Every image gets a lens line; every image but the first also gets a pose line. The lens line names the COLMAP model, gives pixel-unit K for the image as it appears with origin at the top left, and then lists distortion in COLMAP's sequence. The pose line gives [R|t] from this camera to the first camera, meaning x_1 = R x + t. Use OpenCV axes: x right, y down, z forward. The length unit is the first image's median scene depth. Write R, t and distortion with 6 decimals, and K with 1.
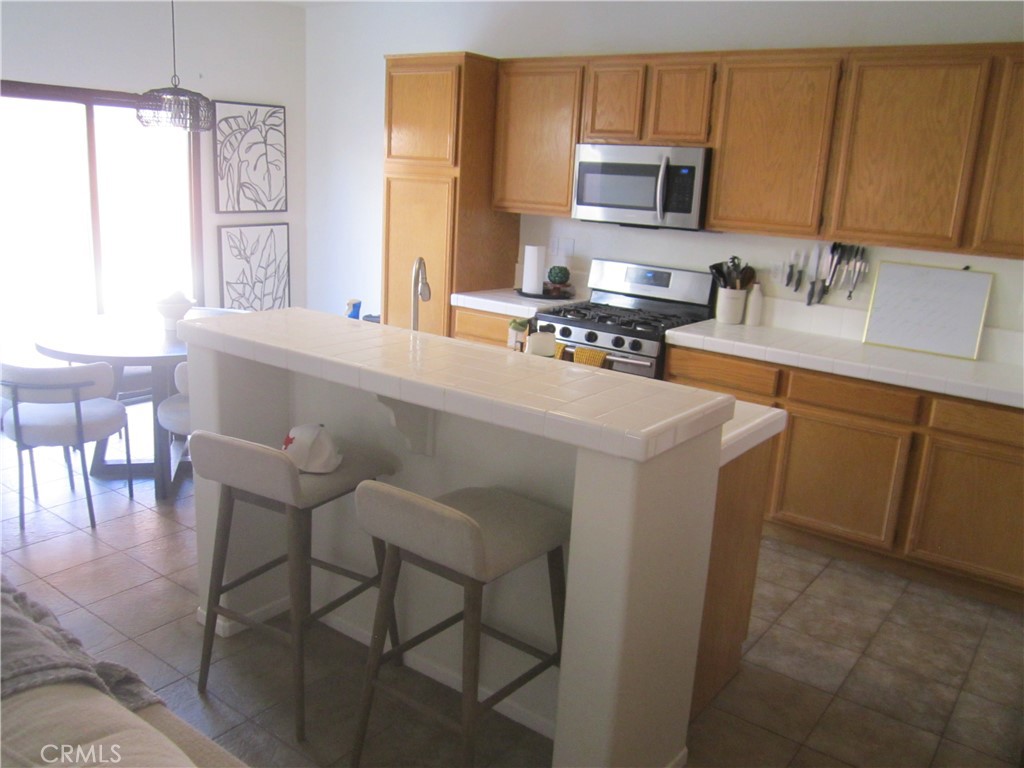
lens RADIAL K [[854.6, 0, 533.5], [0, 854.6, 387.9], [0, 0, 1]] dist [-0.042734, 0.001488]
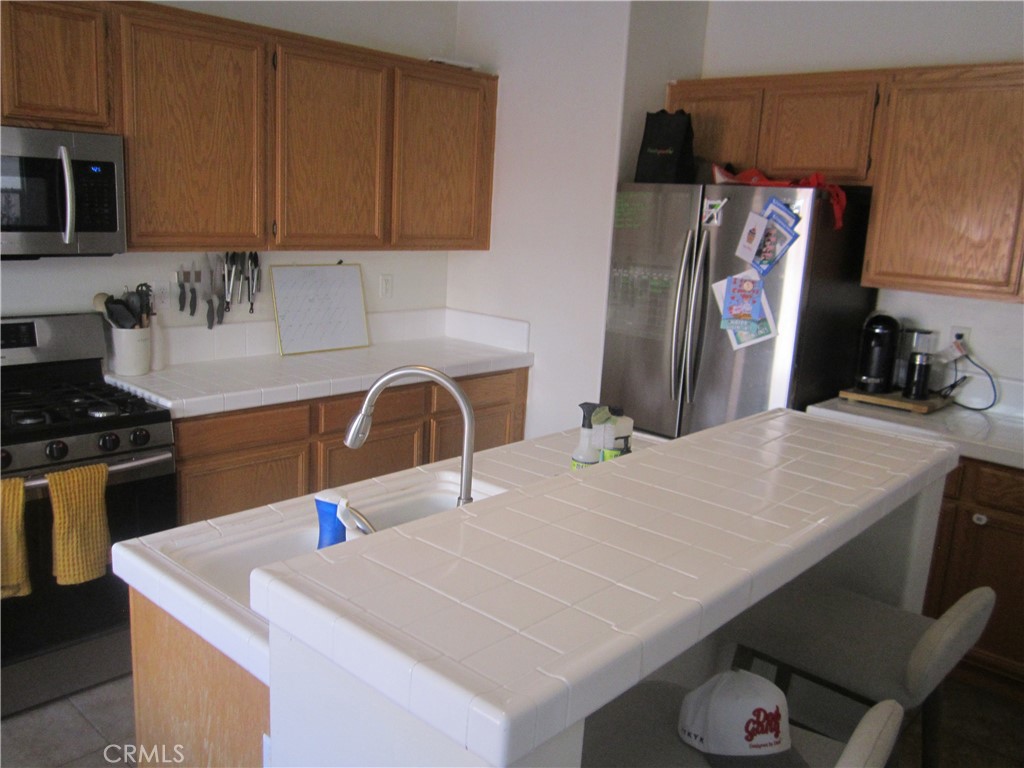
lens RADIAL K [[854.6, 0, 533.5], [0, 854.6, 387.9], [0, 0, 1]] dist [-0.042734, 0.001488]
pose [[0.093519, -0.256203, 0.962088, -0.507162], [0.190252, 0.953115, 0.235321, -0.195018], [-0.977271, 0.161033, 0.137877, 0.646489]]
